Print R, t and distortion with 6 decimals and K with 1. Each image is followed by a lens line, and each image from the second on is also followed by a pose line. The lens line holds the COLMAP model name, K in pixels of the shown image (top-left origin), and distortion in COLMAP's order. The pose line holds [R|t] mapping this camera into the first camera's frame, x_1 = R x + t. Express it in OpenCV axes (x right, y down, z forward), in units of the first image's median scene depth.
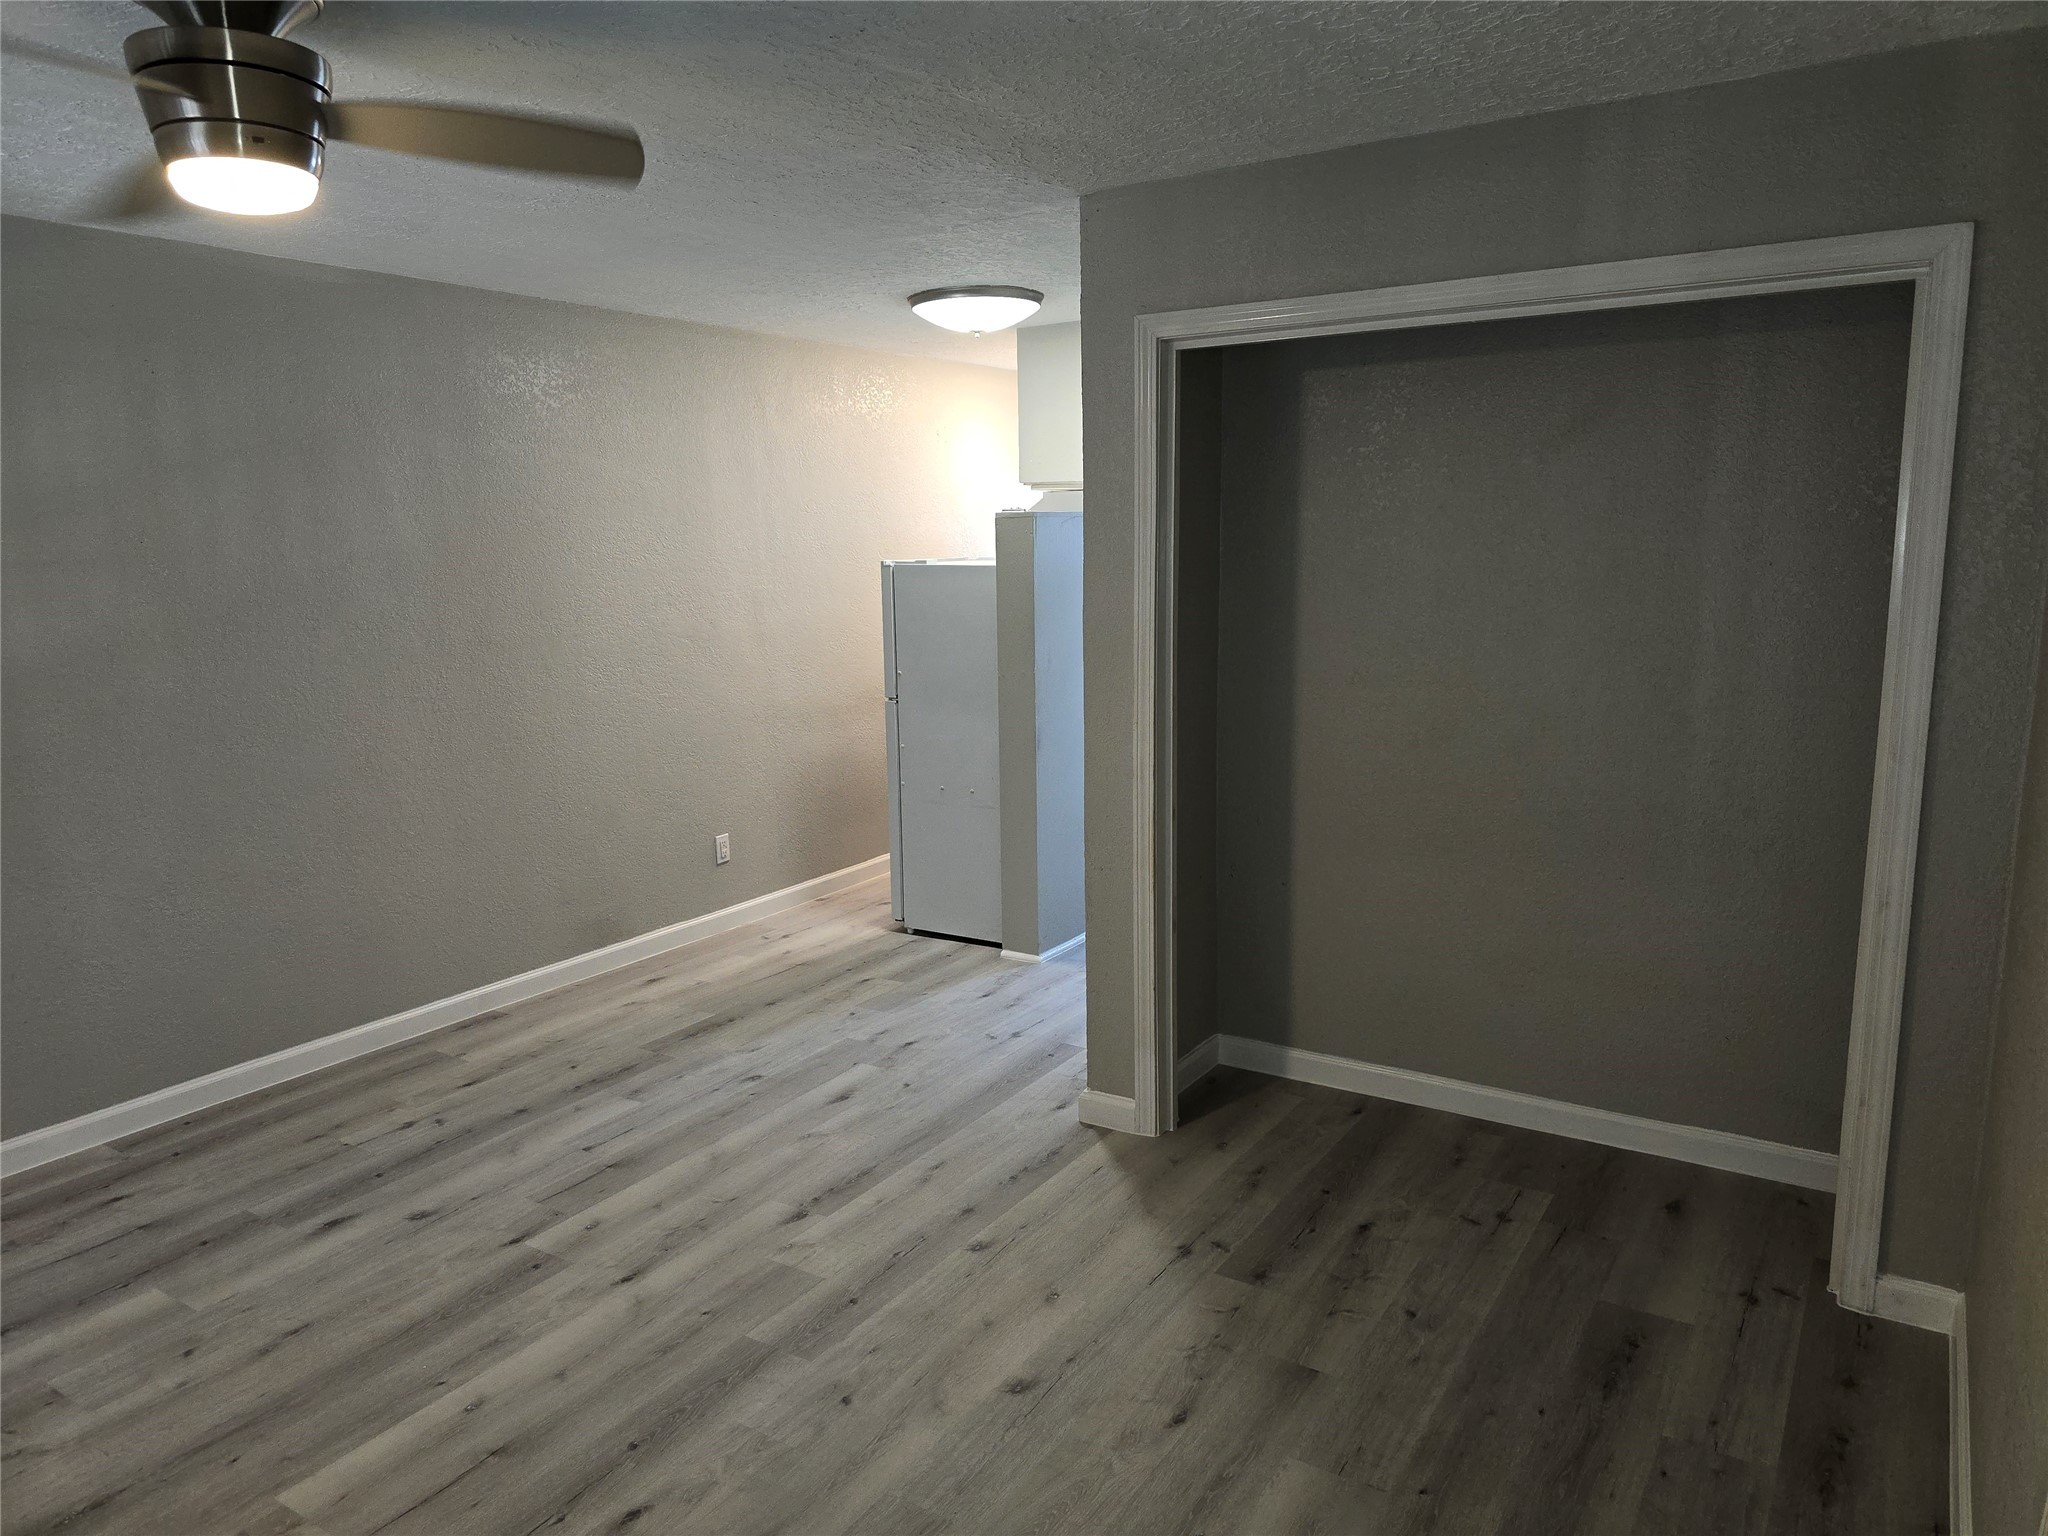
lens RADIAL K [[1374.0, 0, 1027.5], [0, 1374.0, 772.9], [0, 0, 1]] dist [0.064216, -0.063358]
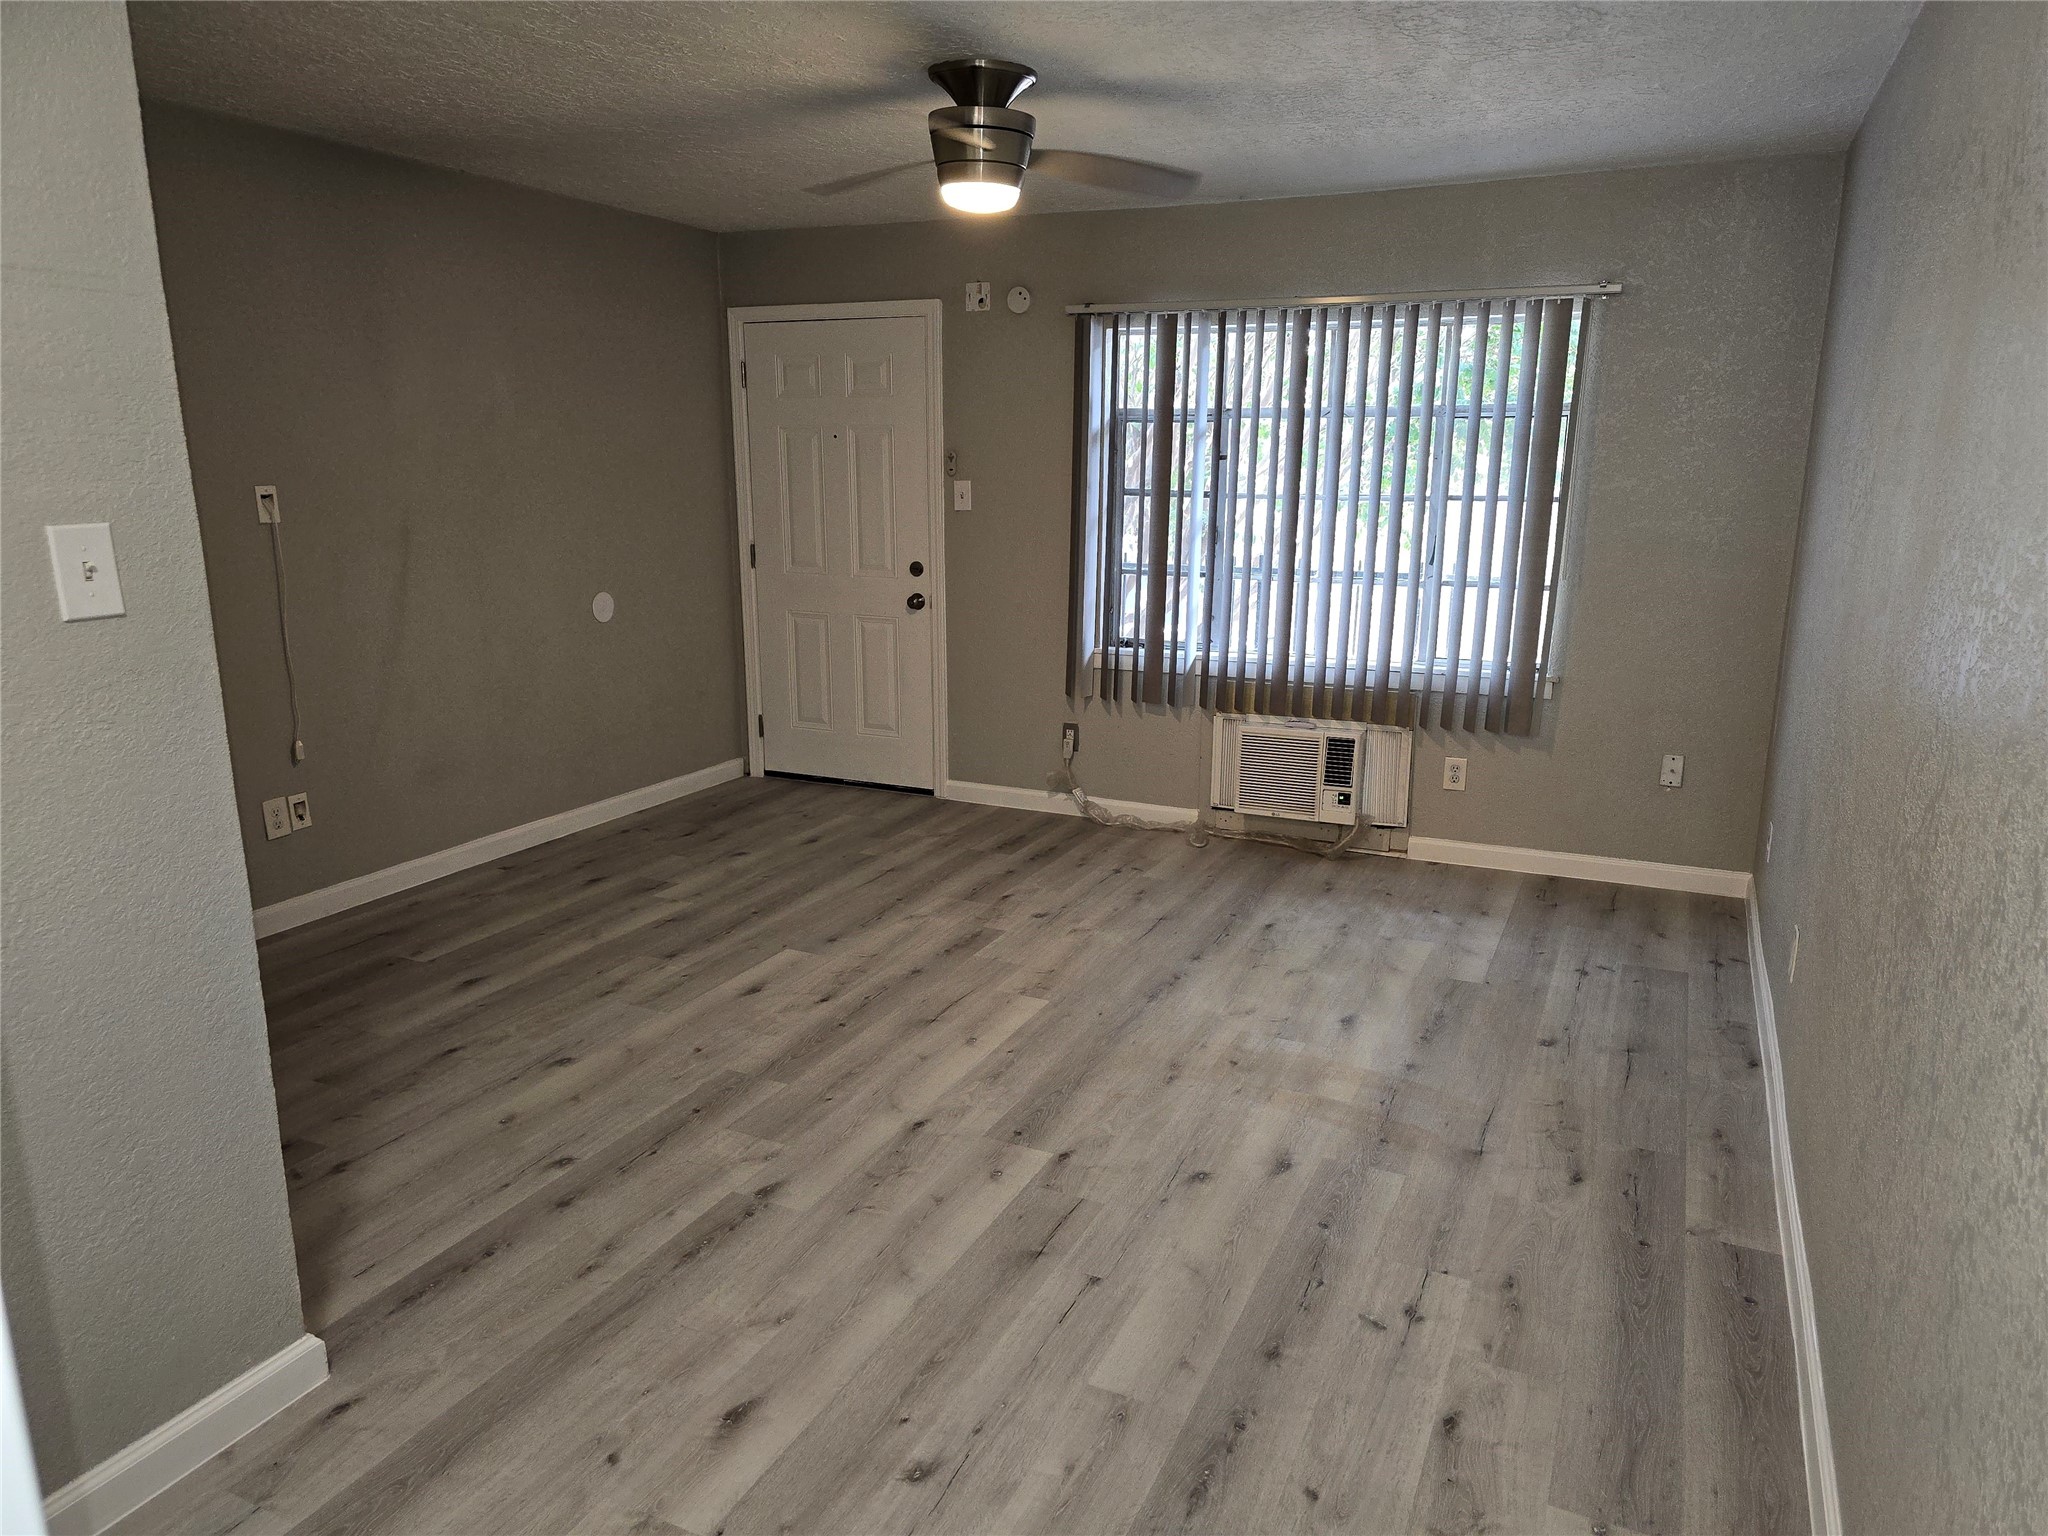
lens RADIAL K [[1374.0, 0, 1031.6], [0, 1374.0, 765.4], [0, 0, 1]] dist [0.064216, -0.063358]
pose [[-0.990658, 0.039635, -0.130481, -0.225572], [-0.014954, 0.919485, 0.392840, -0.270687], [0.135546, 0.391121, -0.910303, 1.694599]]
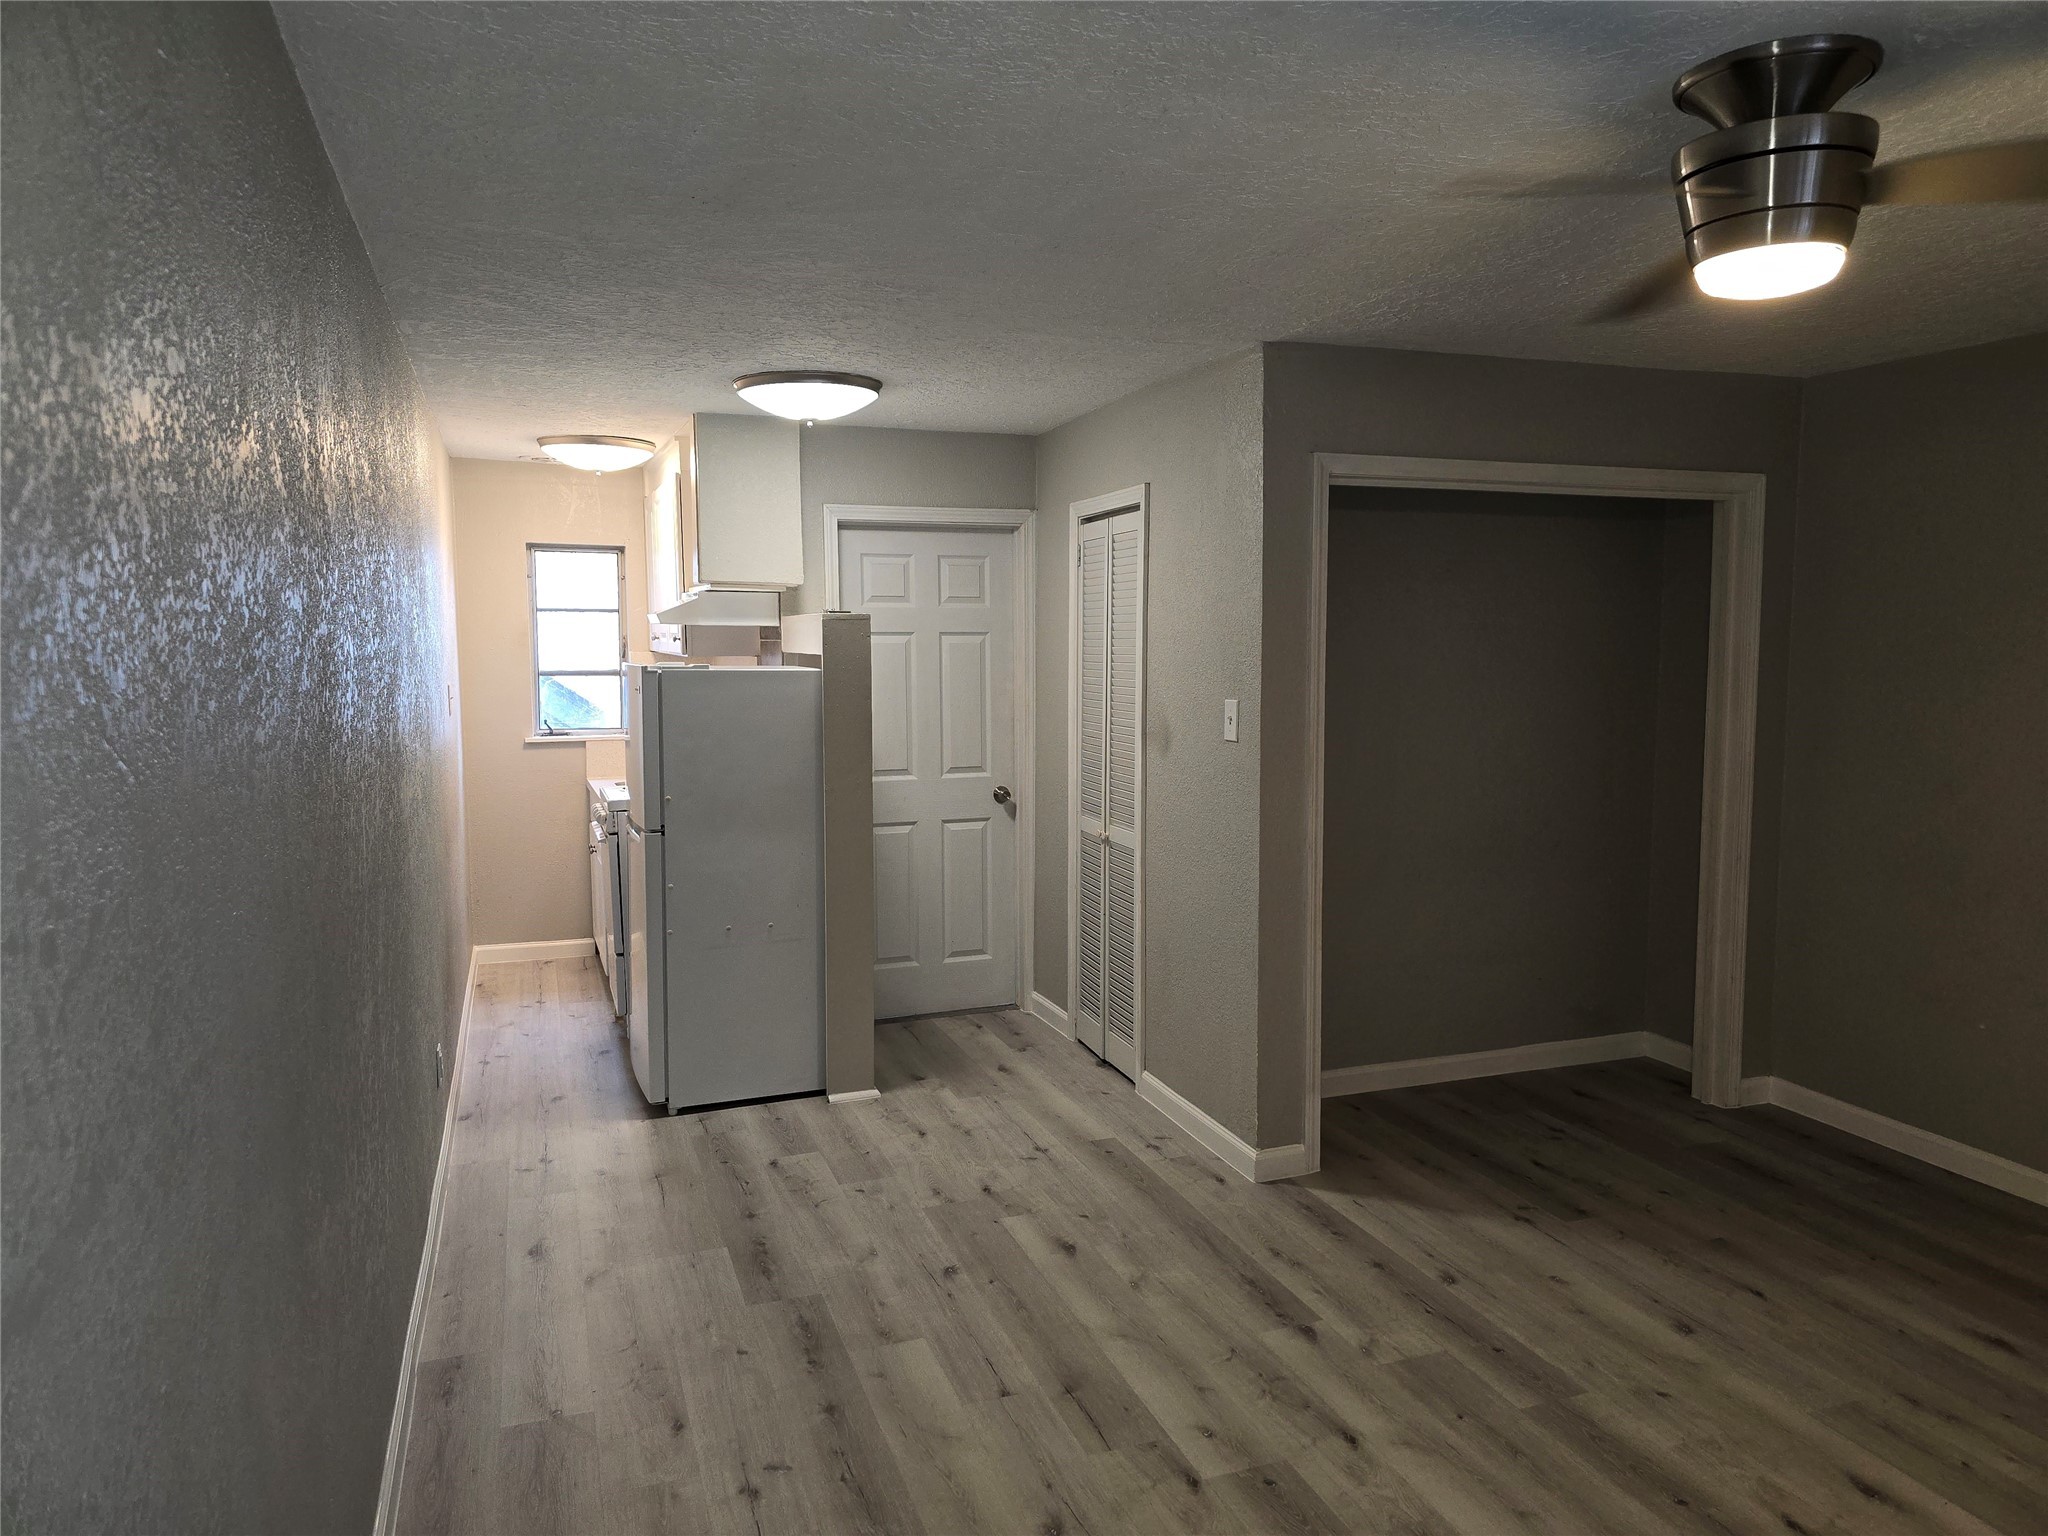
lens RADIAL K [[1374.0, 0, 1032.6], [0, 1374.0, 769.3], [0, 0, 1]] dist [0.064216, -0.063358]
pose [[0.603834, -0.060294, 0.794827, -1.014684], [0.129614, 0.991291, -0.023271, -0.069286], [-0.786502, 0.117073, 0.606390, 0.511818]]
